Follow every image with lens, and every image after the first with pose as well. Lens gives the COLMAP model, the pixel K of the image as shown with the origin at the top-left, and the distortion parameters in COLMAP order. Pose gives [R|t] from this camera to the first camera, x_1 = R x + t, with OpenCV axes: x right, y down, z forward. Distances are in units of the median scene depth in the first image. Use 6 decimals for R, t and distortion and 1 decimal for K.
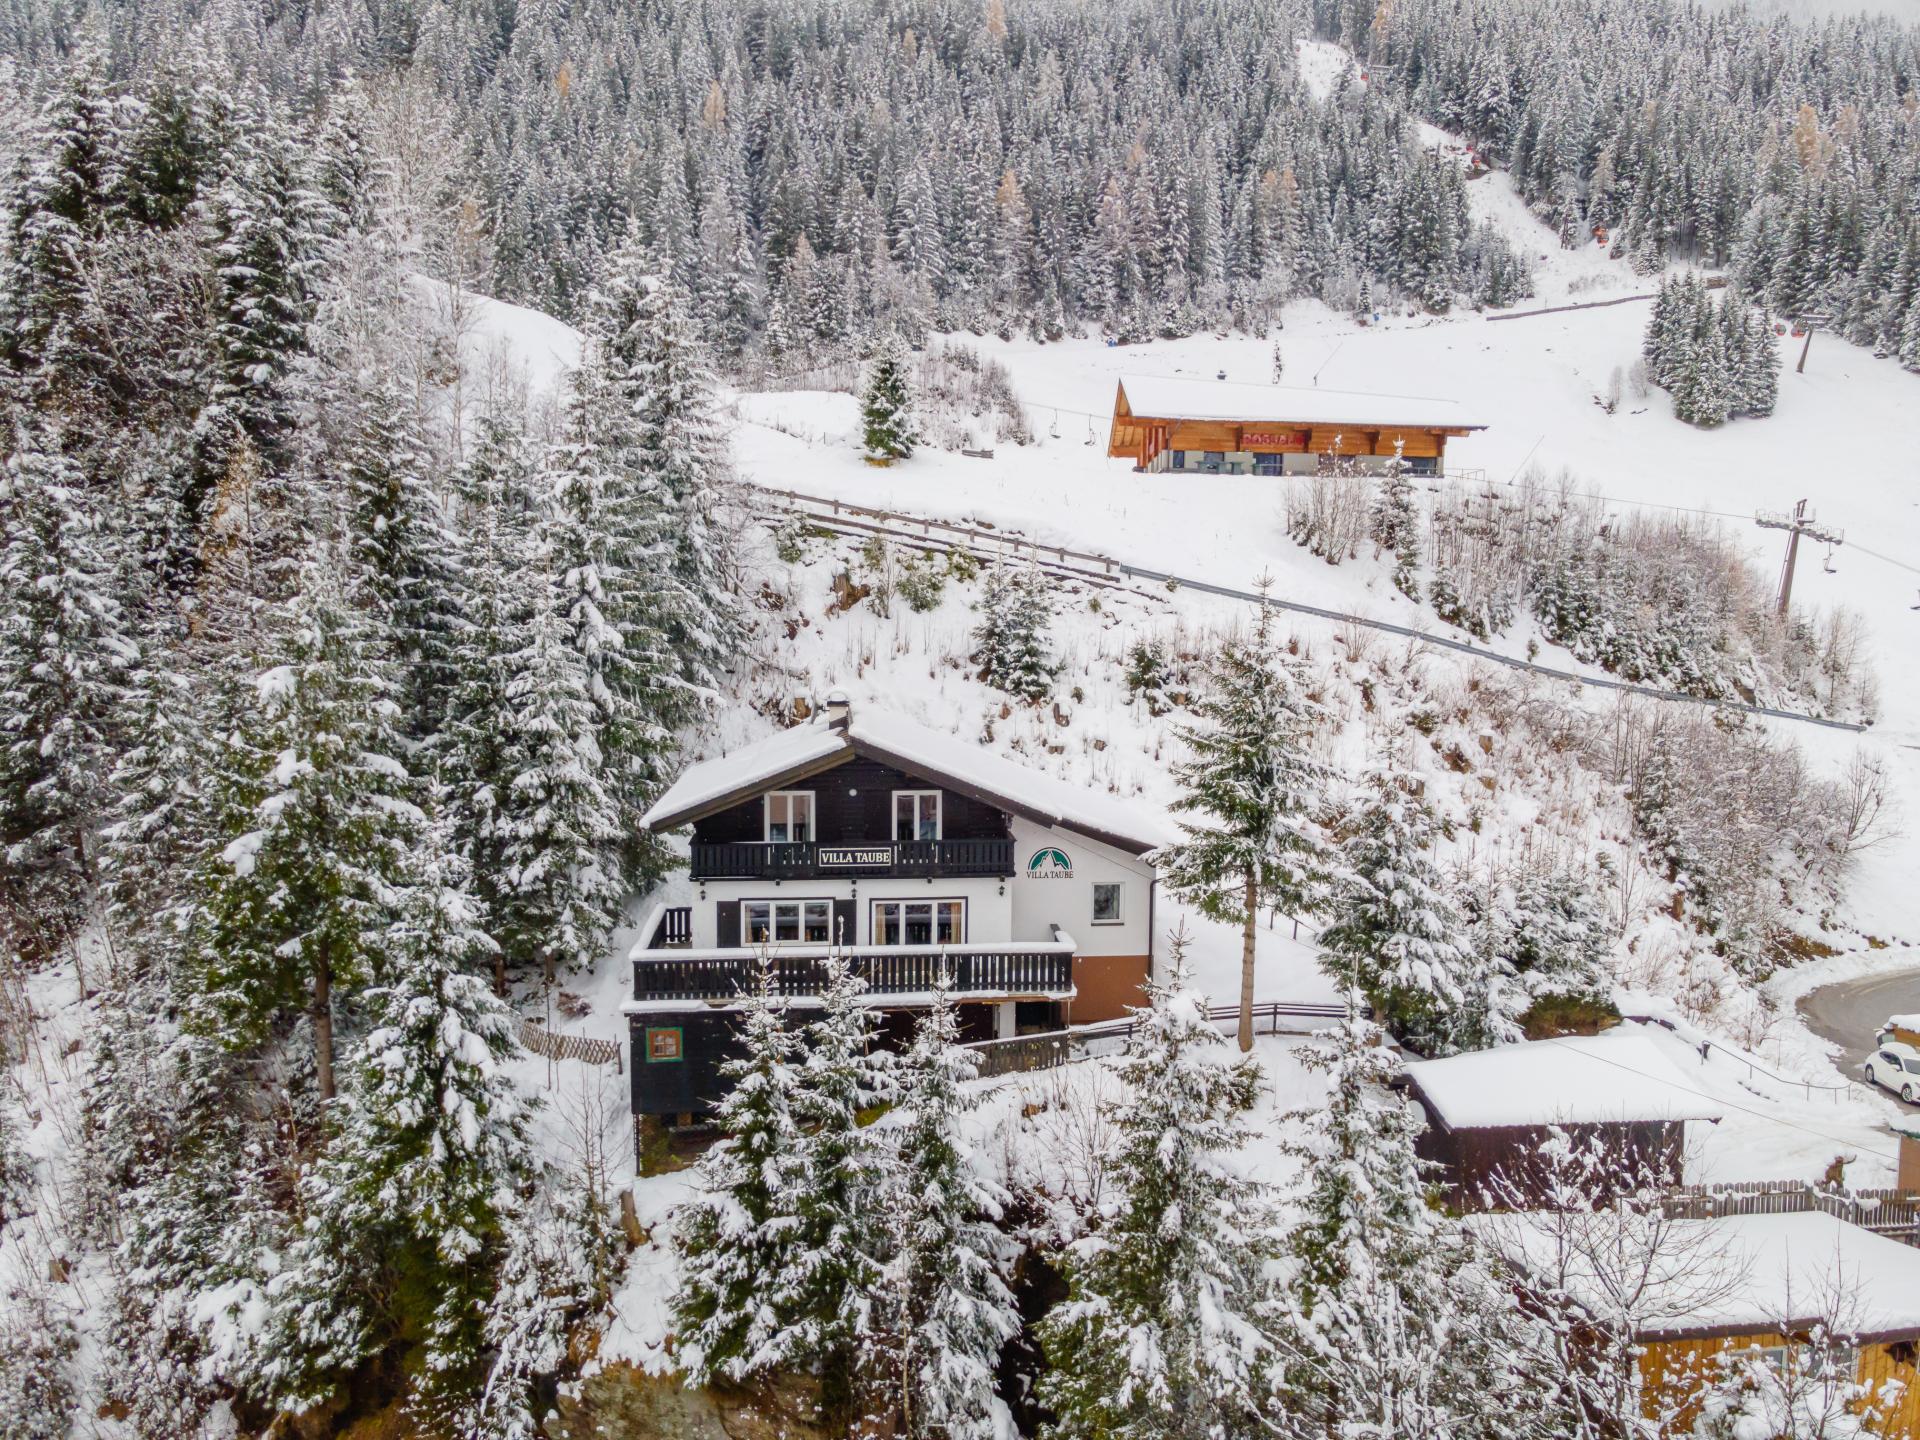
lens RADIAL K [[1379.4, 0, 971.3], [0, 1379.4, 724.5], [0, 0, 1]] dist [0.042242, 0.006193]
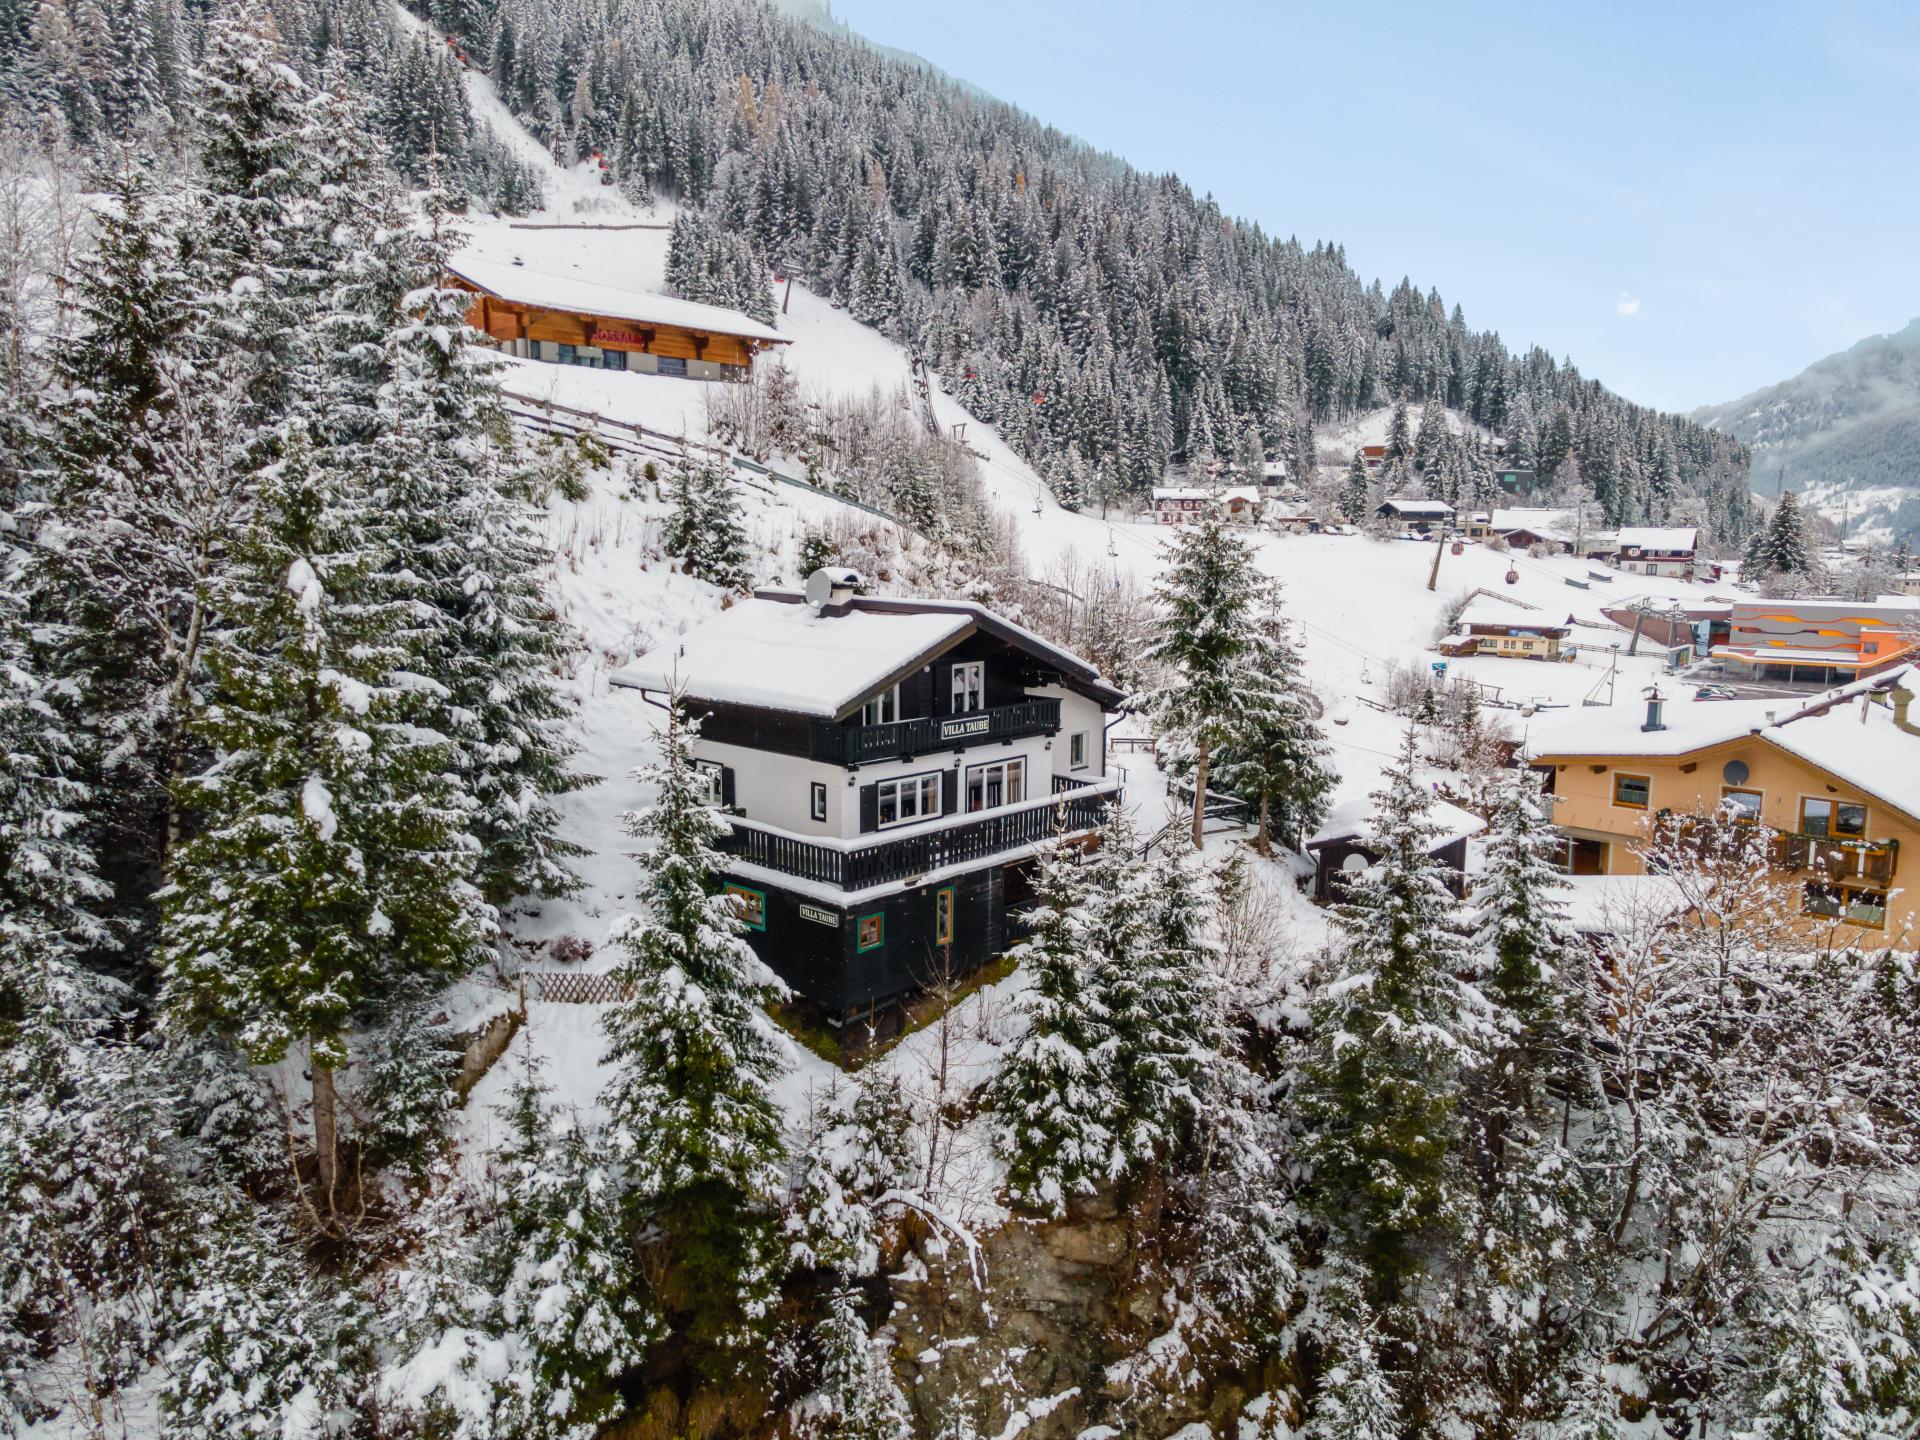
lens RADIAL K [[1376.4, 0, 960.0], [0, 1376.4, 720.0], [0, 0, 1]] dist [0.046472, -0.005501]
pose [[0.754100, -0.100012, 0.649100, -0.274328], [0.060912, 0.994728, 0.082501, 0.001670], [-0.653929, -0.022676, 0.756216, 0.077999]]
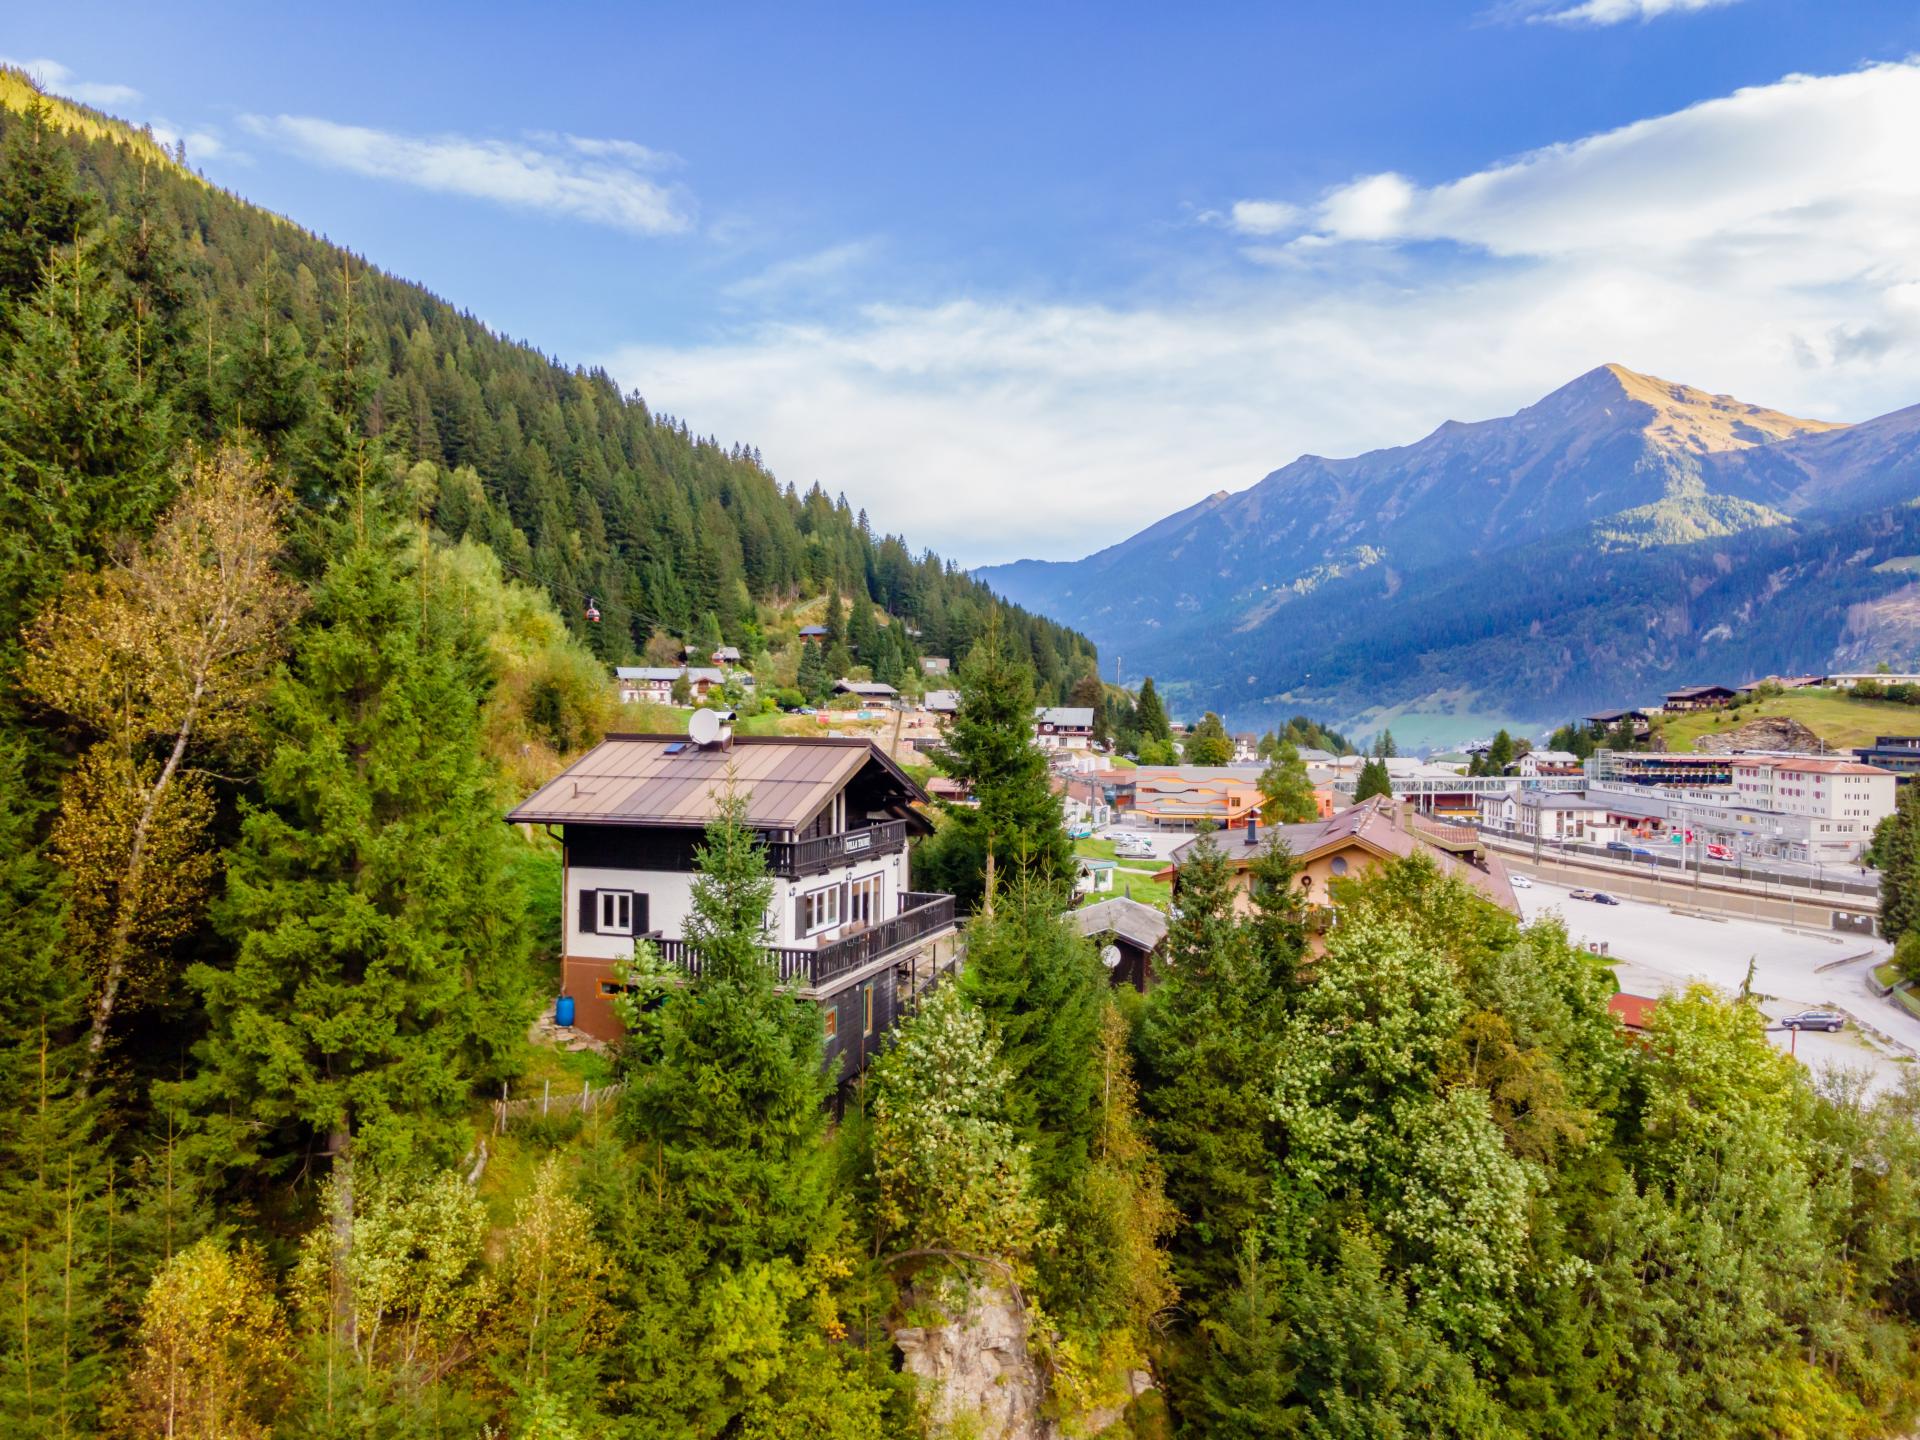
lens RADIAL K [[1379.4, 0, 971.3], [0, 1379.4, 724.5], [0, 0, 1]] dist [0.042242, 0.006193]
pose [[0.415659, -0.020965, 0.909279, -0.402992], [0.083618, 0.996381, -0.015251, 0.007386], [-0.905668, 0.082372, 0.415908, 0.147809]]
